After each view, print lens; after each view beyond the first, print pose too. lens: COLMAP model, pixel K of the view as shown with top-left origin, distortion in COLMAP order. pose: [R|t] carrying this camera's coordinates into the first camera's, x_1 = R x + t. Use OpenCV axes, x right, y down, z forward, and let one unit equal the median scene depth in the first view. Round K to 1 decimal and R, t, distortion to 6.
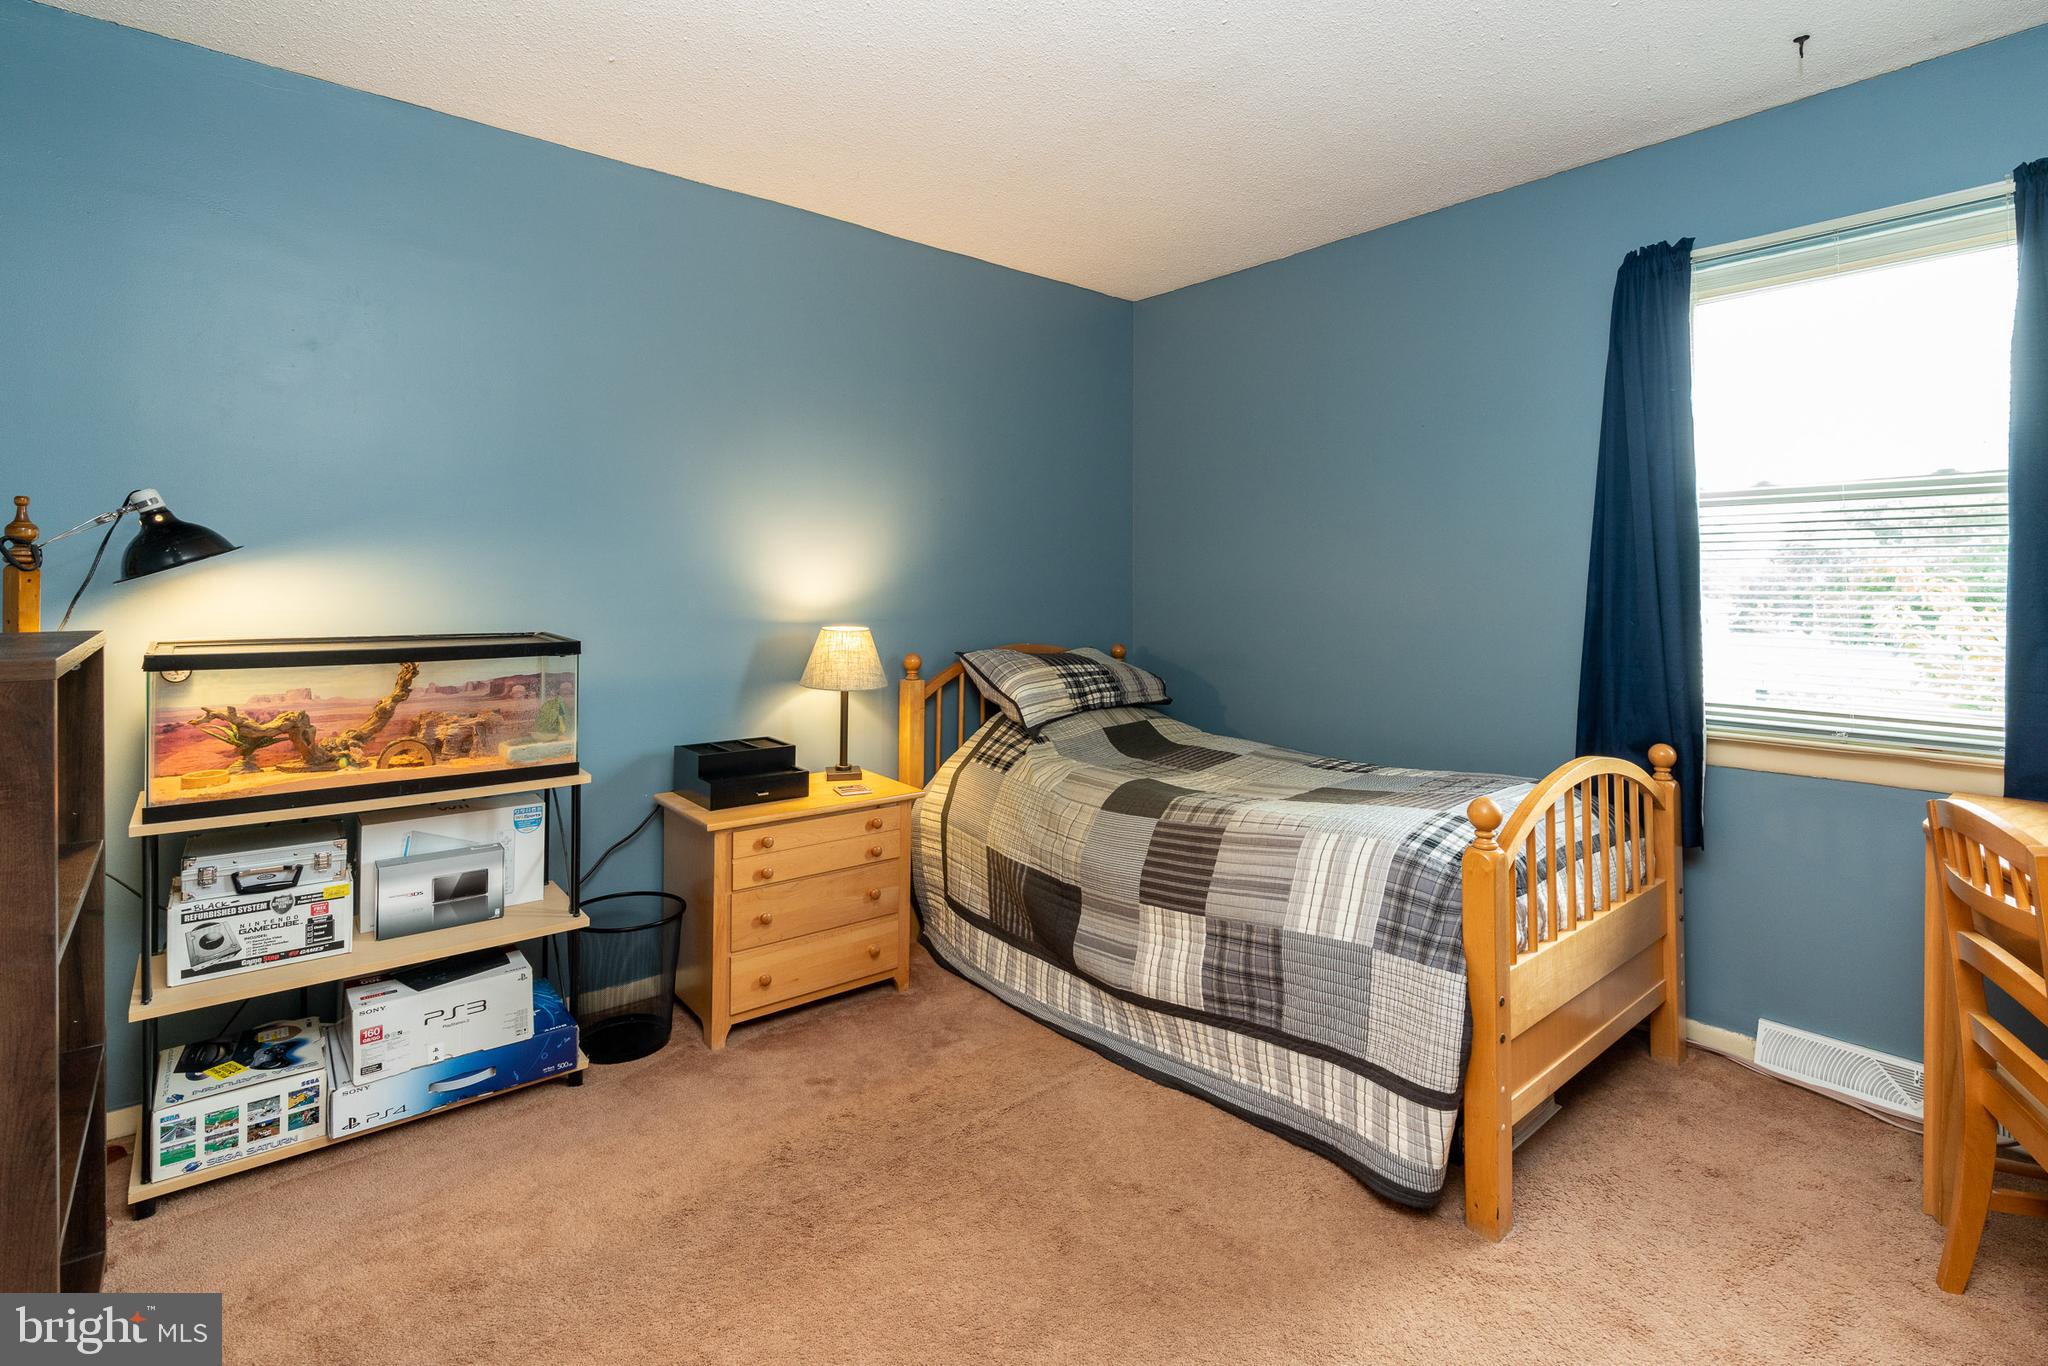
lens RADIAL K [[968.1, 0, 1025.3], [0, 968.1, 592.1], [0, 0, 1]] dist [-0.000477, -0.000087]
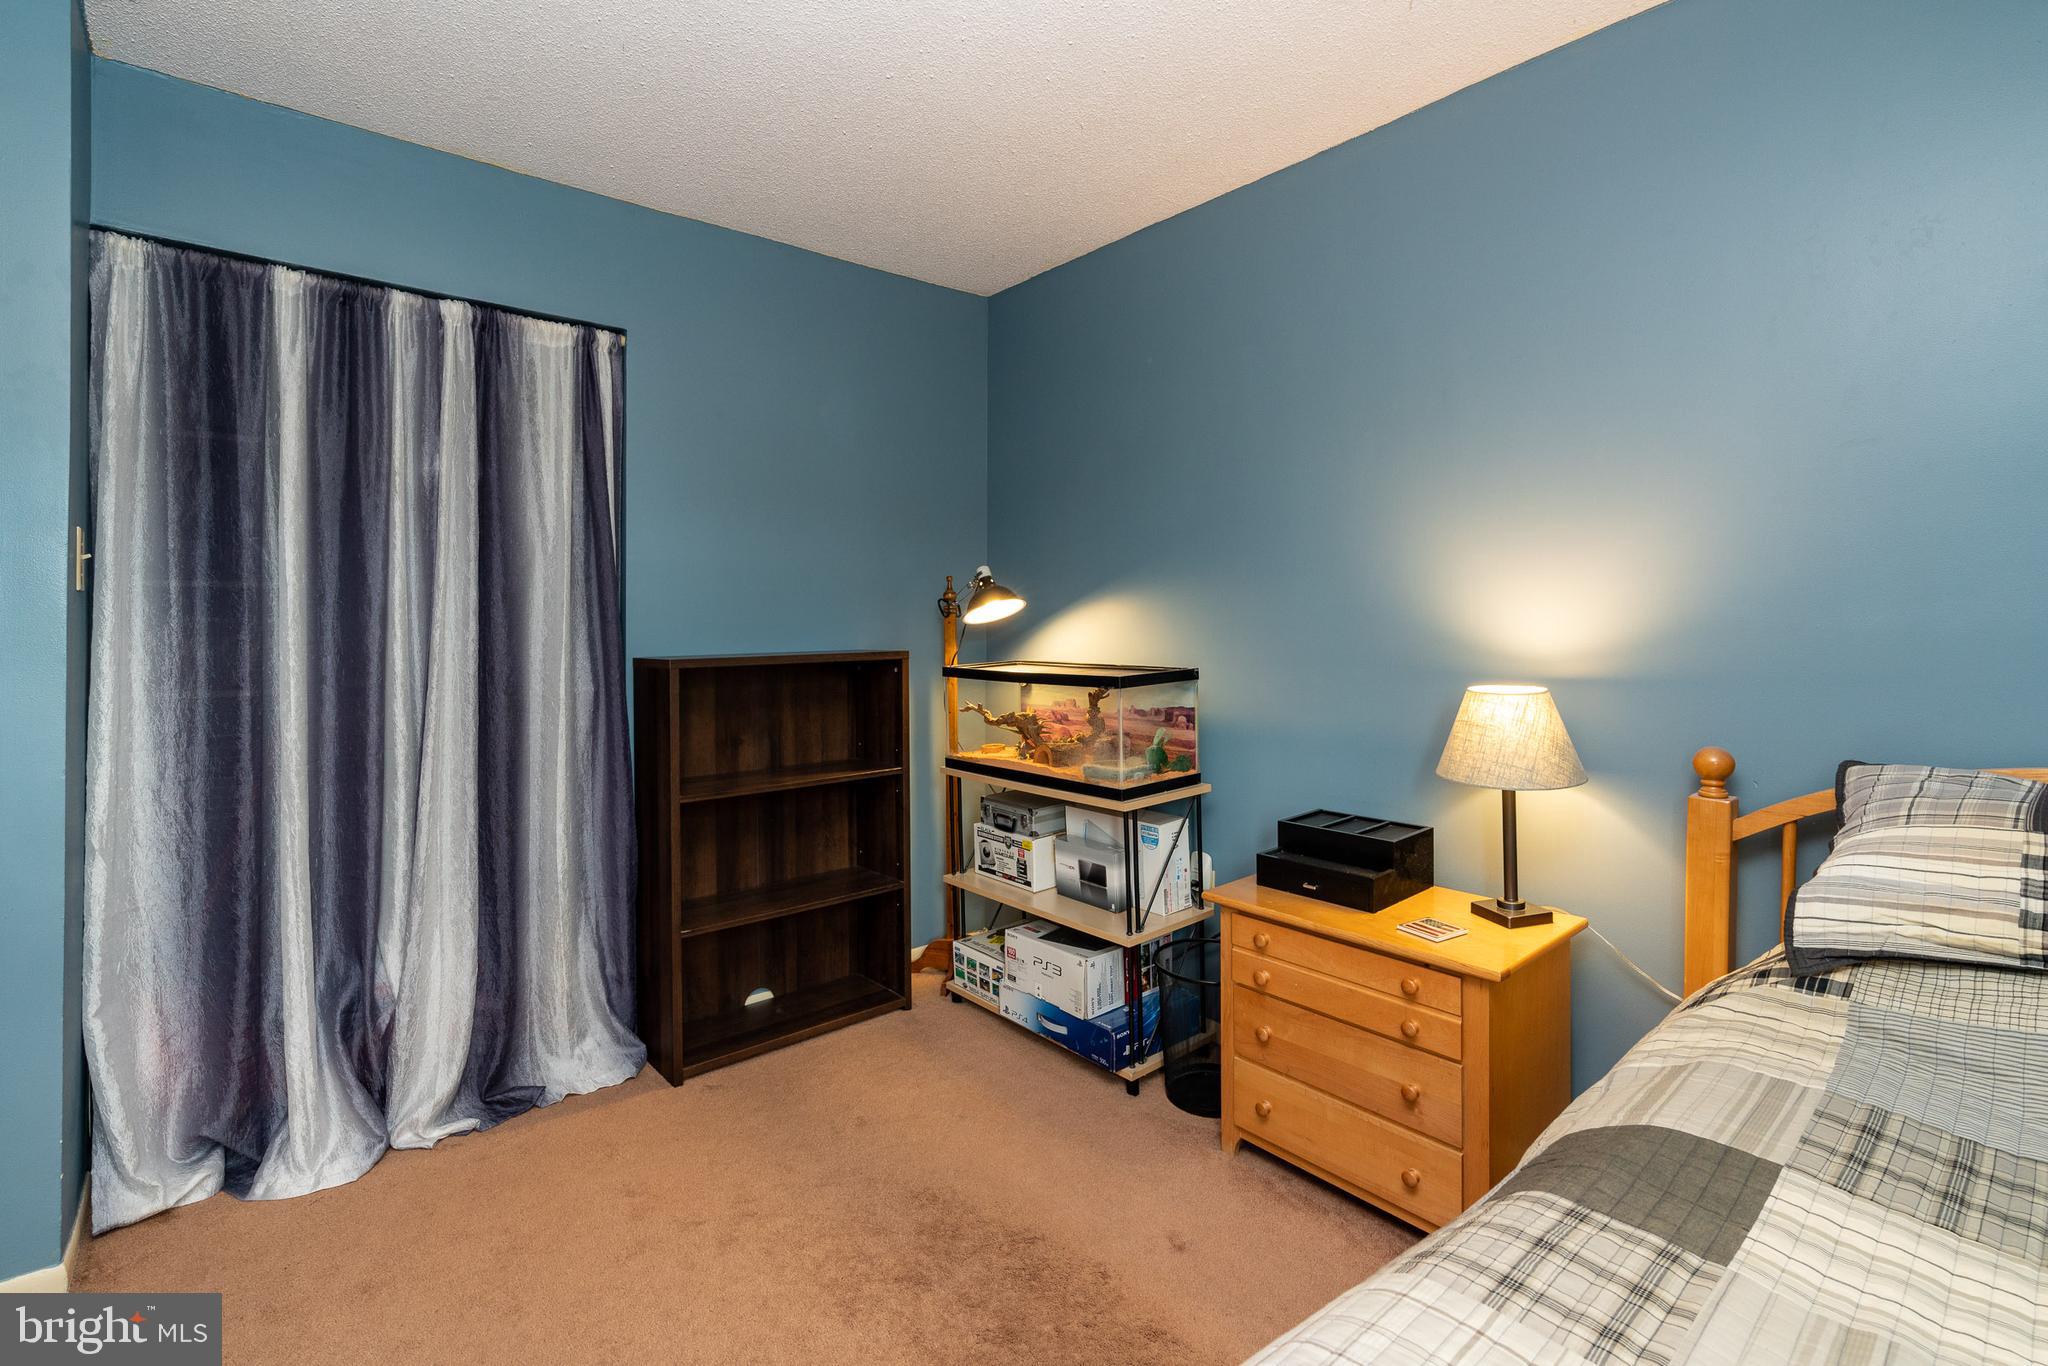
lens RADIAL K [[933.7, 0, 1025.7], [0, 933.7, 625.5], [0, 0, 1]] dist [-0.000450, -0.000065]
pose [[0.010700, 0.000912, -0.999942, 0.596340], [0.001309, 0.999999, 0.000926, -0.007508], [0.999942, -0.001319, 0.010699, 0.925815]]
